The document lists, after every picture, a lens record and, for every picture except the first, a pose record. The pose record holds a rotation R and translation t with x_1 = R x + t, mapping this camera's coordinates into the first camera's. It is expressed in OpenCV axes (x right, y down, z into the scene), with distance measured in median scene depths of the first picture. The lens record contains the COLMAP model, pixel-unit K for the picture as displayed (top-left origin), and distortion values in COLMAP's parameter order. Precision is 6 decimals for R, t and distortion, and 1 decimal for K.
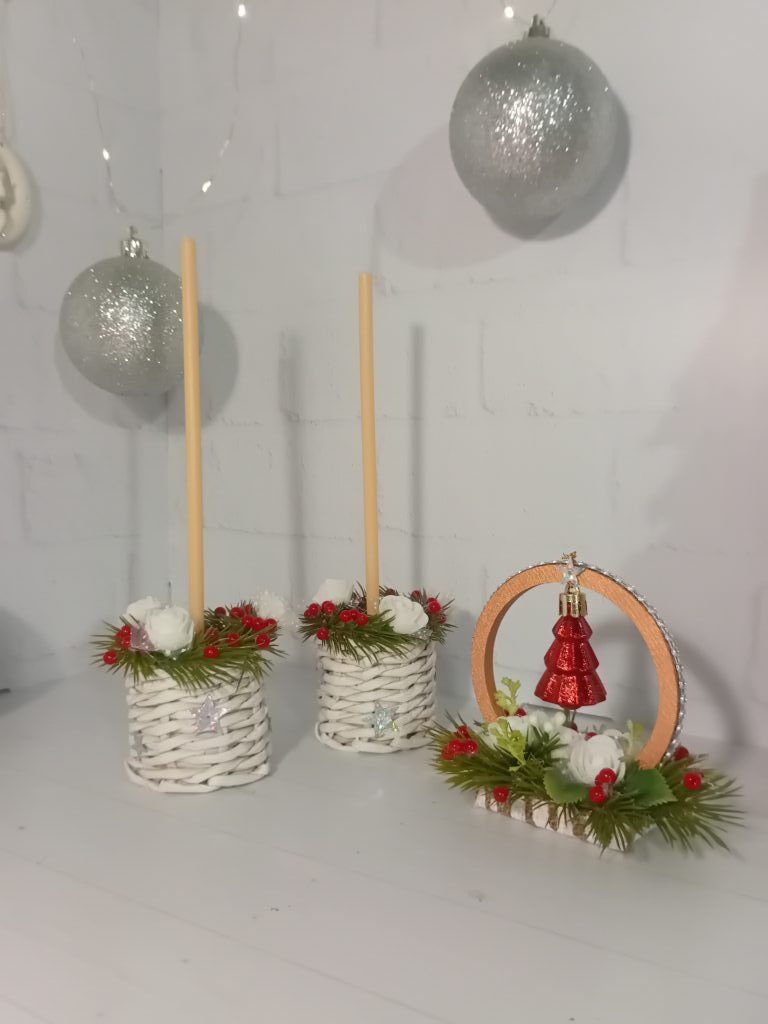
lens RADIAL K [[876.2, 0, 398.4], [0, 876.2, 509.2], [0, 0, 1]] dist [0.062159, -0.082329]
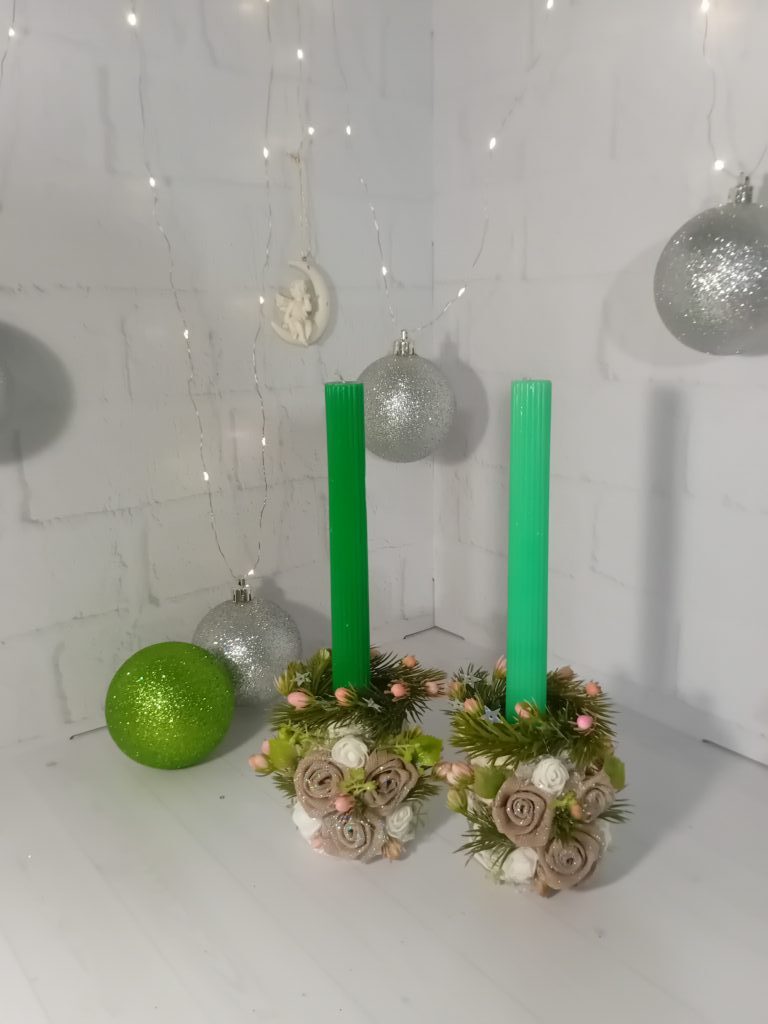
lens RADIAL K [[876.2, 0, 398.4], [0, 876.2, 509.2], [0, 0, 1]] dist [0.062159, -0.082329]
pose [[0.942384, 0.064361, -0.328284, 0.121426], [-0.009767, 0.986194, 0.165309, -0.276253], [0.334391, -0.152578, 0.930002, -0.205365]]
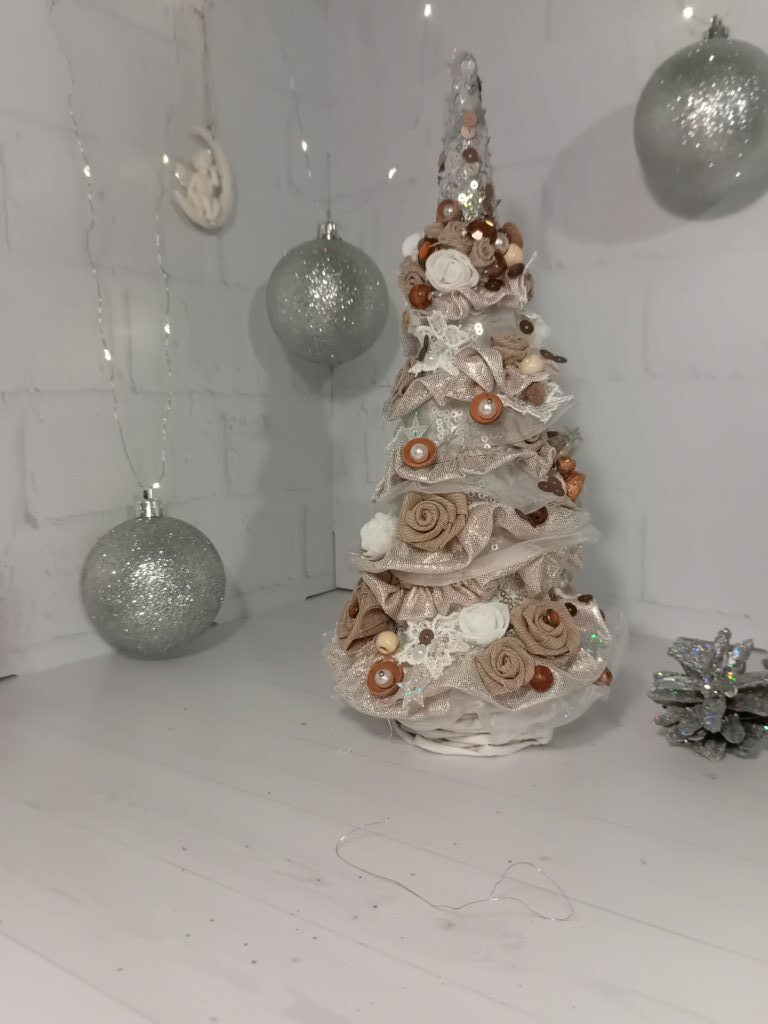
lens RADIAL K [[876.2, 0, 398.4], [0, 876.2, 509.2], [0, 0, 1]] dist [0.062159, -0.082329]
pose [[0.999292, -0.000239, -0.037612, -0.171083], [0.001775, 0.999166, 0.040802, 0.011502], [0.037571, -0.040840, 0.998459, -0.126213]]
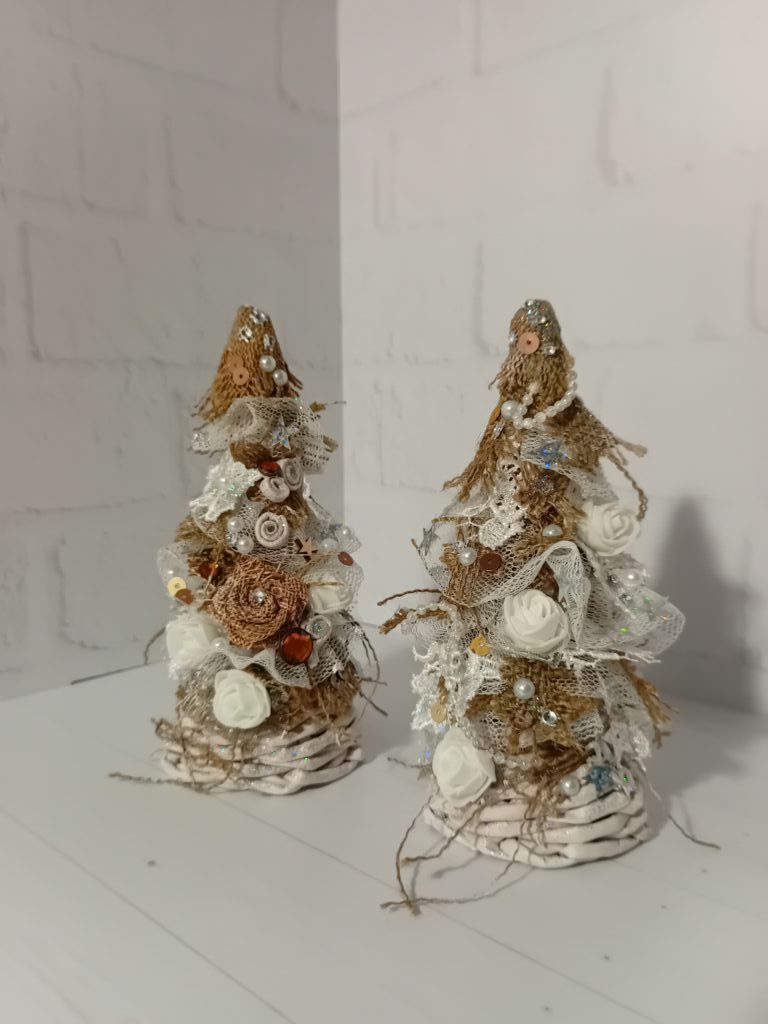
lens RADIAL K [[876.2, 0, 398.4], [0, 876.2, 509.2], [0, 0, 1]] dist [0.062159, -0.082329]
pose [[0.982230, 0.019637, -0.186651, -0.055121], [-0.012482, 0.999144, 0.039431, 0.014229], [0.187266, -0.036400, 0.981635, 0.201127]]
